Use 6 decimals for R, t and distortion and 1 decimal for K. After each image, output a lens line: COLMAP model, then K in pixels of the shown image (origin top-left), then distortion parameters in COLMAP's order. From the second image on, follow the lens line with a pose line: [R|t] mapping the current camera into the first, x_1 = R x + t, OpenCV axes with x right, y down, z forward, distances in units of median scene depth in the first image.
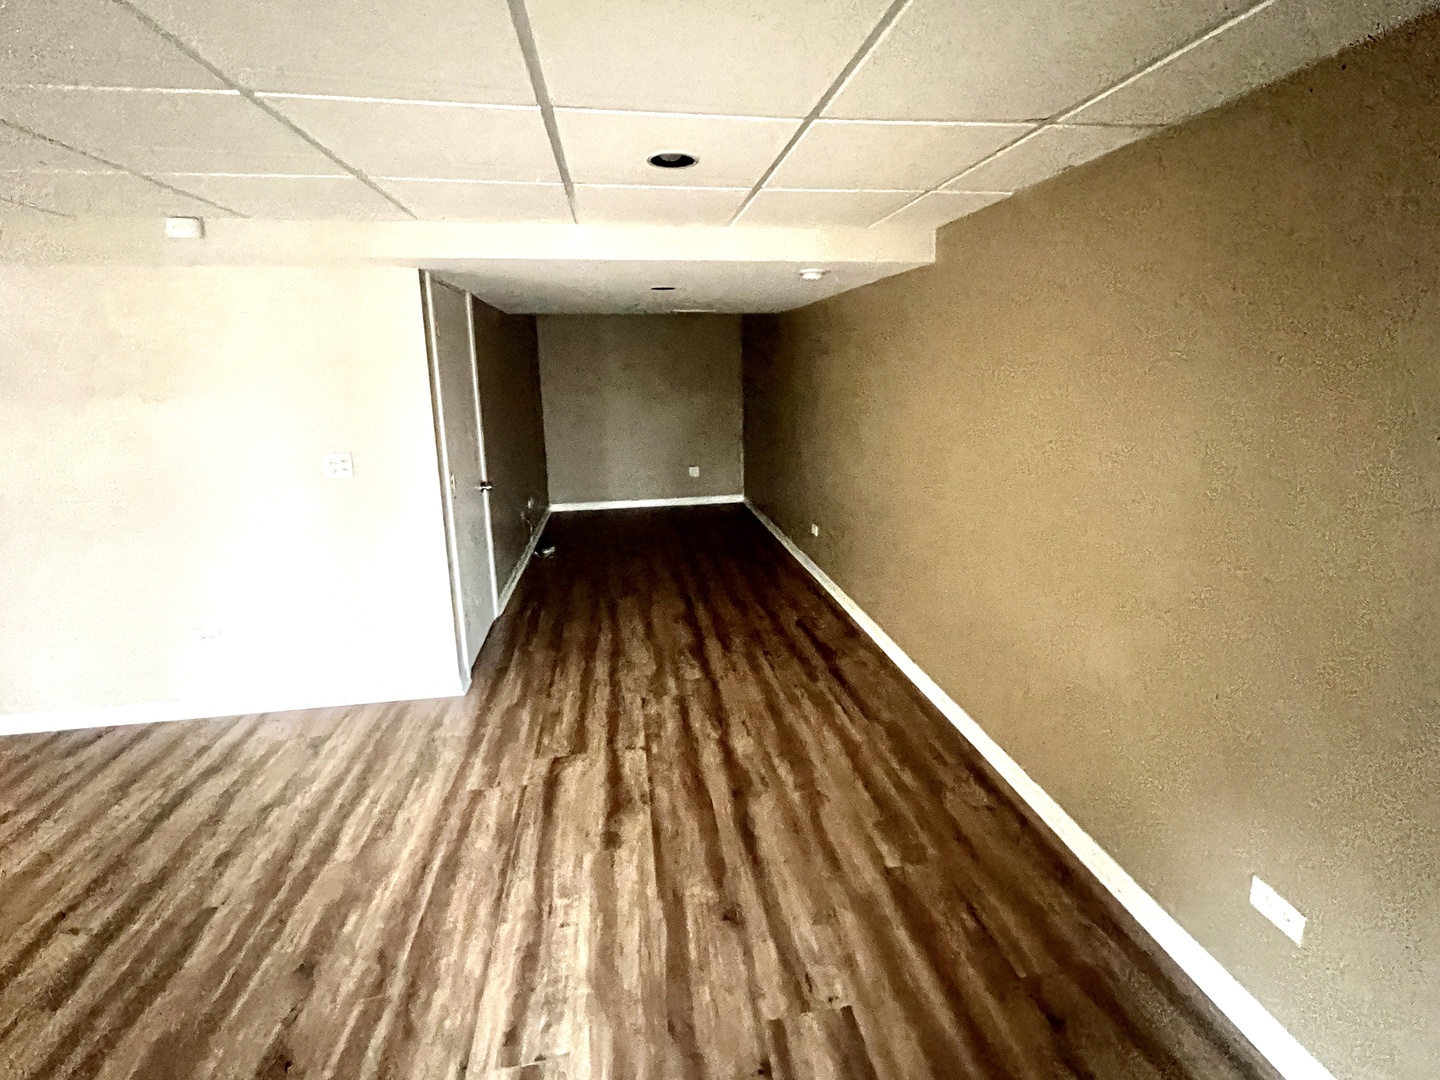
lens RADIAL K [[643.0, 0, 723.0], [0, 643.0, 536.2], [0, 0, 1]] dist [-0.001446, -0.000603]
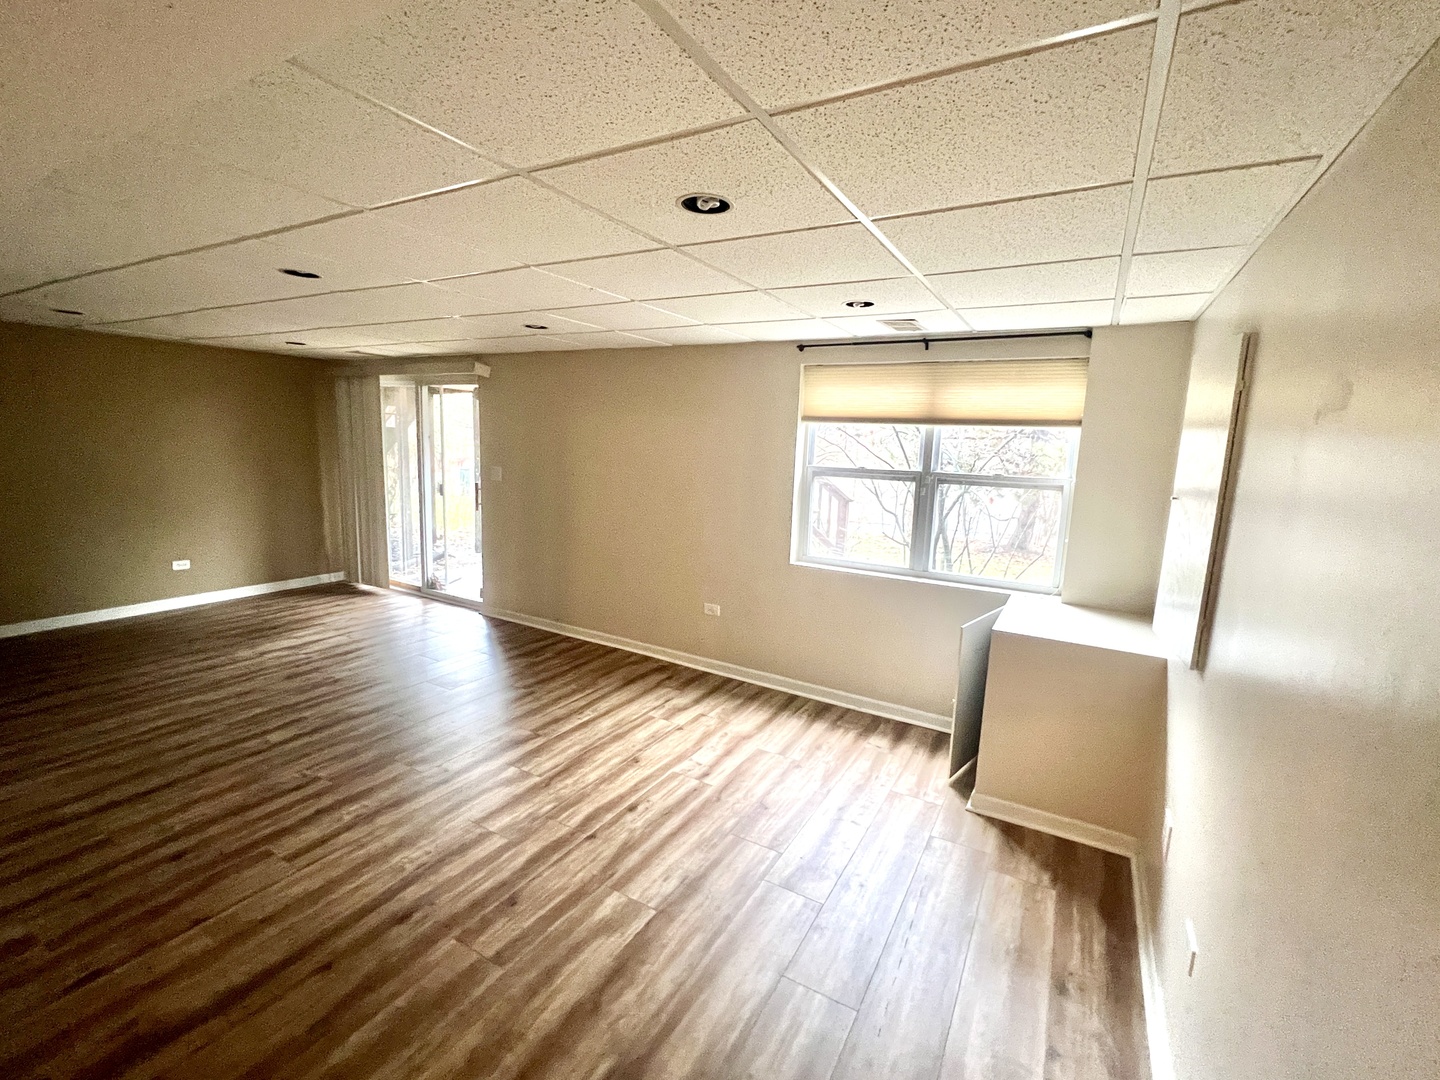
lens RADIAL K [[643.0, 0, 723.0], [0, 643.0, 536.2], [0, 0, 1]] dist [-0.001446, -0.000603]
pose [[-0.779183, -0.110883, 0.616911, -2.809055], [0.139892, 0.928638, 0.343602, -0.292989], [-0.610986, 0.354030, -0.708067, 1.216618]]
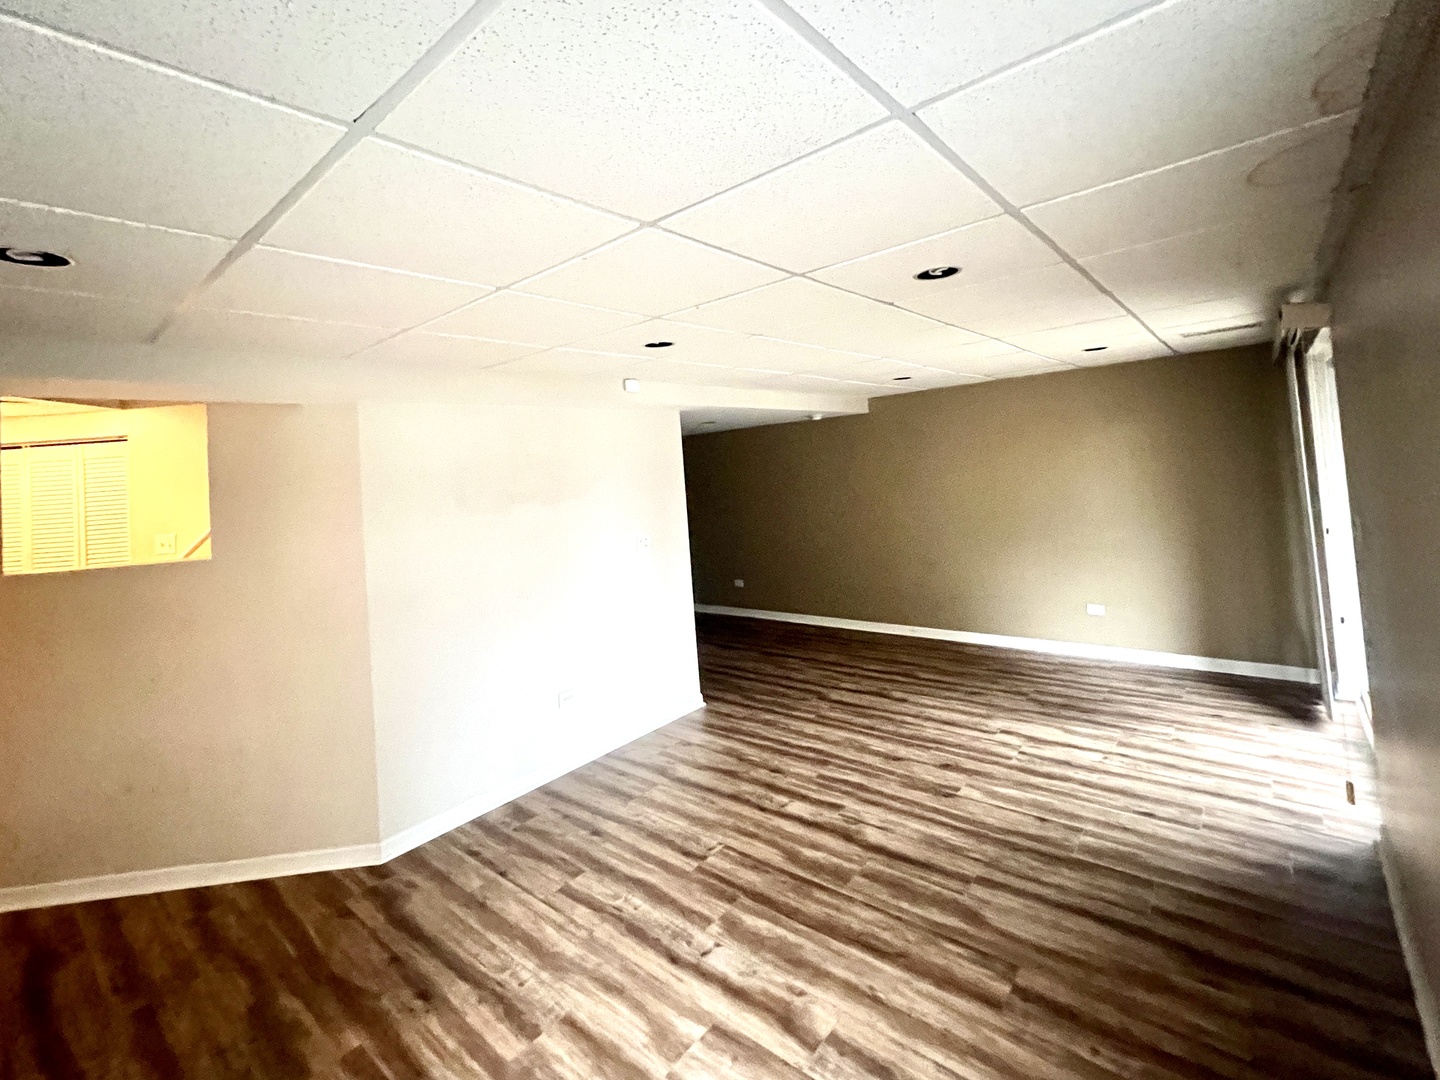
lens RADIAL K [[643.0, 0, 723.0], [0, 643.0, 536.2], [0, 0, 1]] dist [-0.001446, -0.000603]
pose [[0.753822, -0.111407, 0.647565, -2.038582], [0.235098, 0.966010, -0.107483, 0.075984], [-0.613580, 0.233265, 0.754392, -0.315706]]
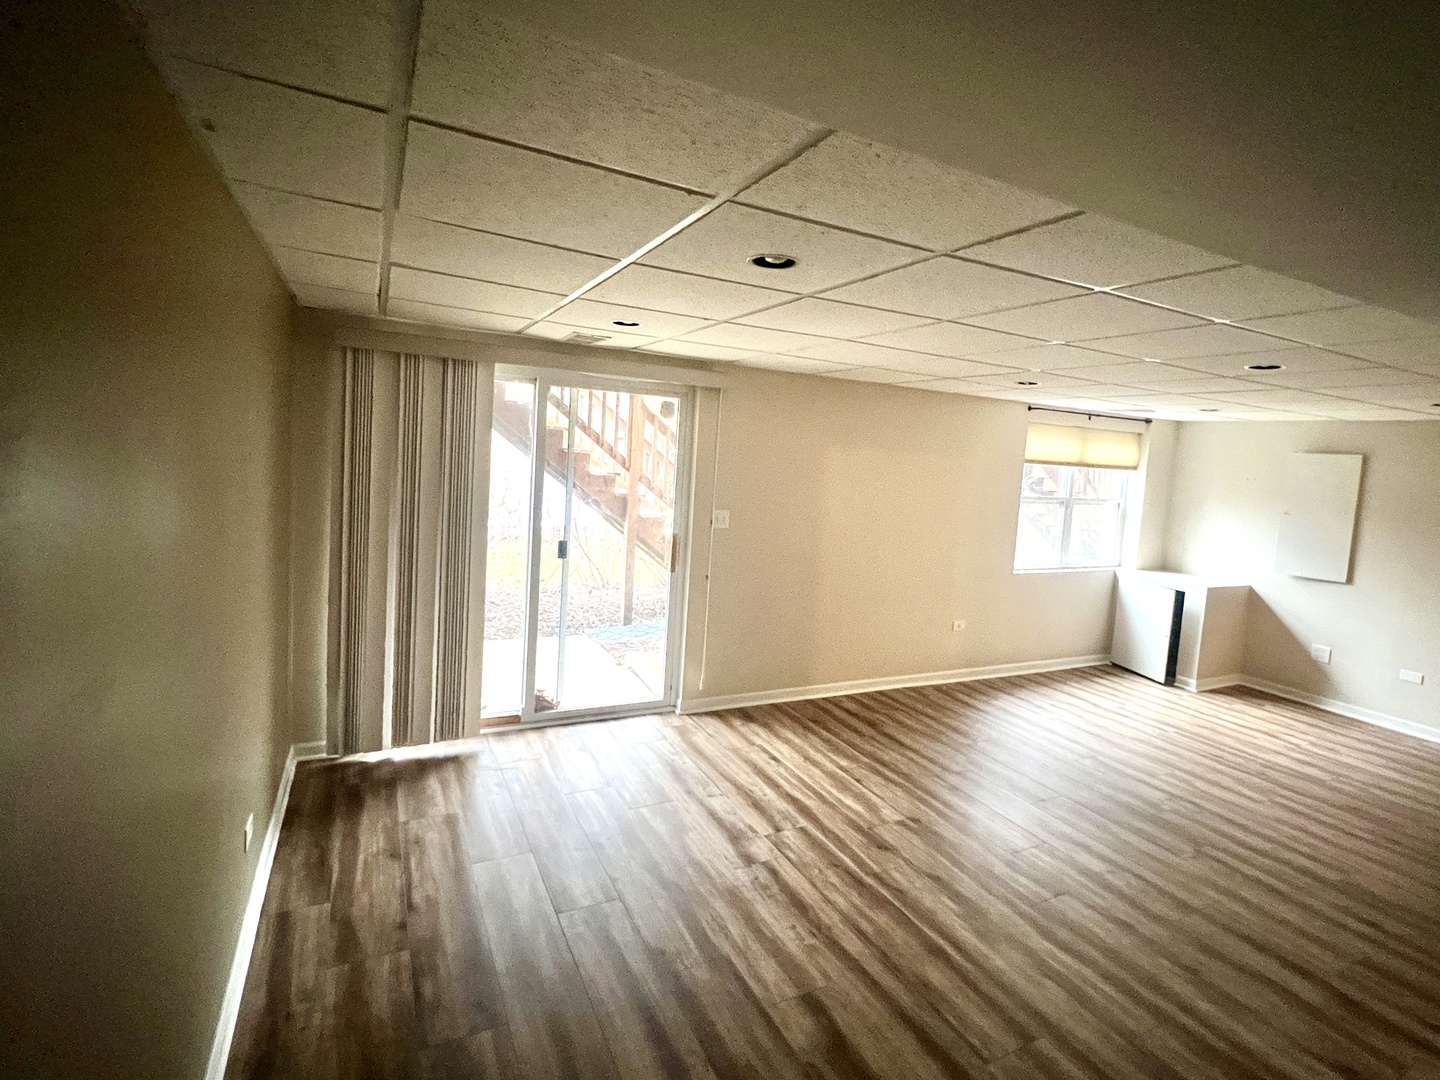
lens RADIAL K [[690.6, 0, 723.7], [0, 690.6, 504.7], [0, 0, 1]] dist [-0.019046, -0.000337]
pose [[-0.952666, -0.022143, -0.303212, 0.265747], [-0.125691, 0.936804, 0.326496, -0.504321], [0.276821, 0.349153, -0.895245, 1.743960]]
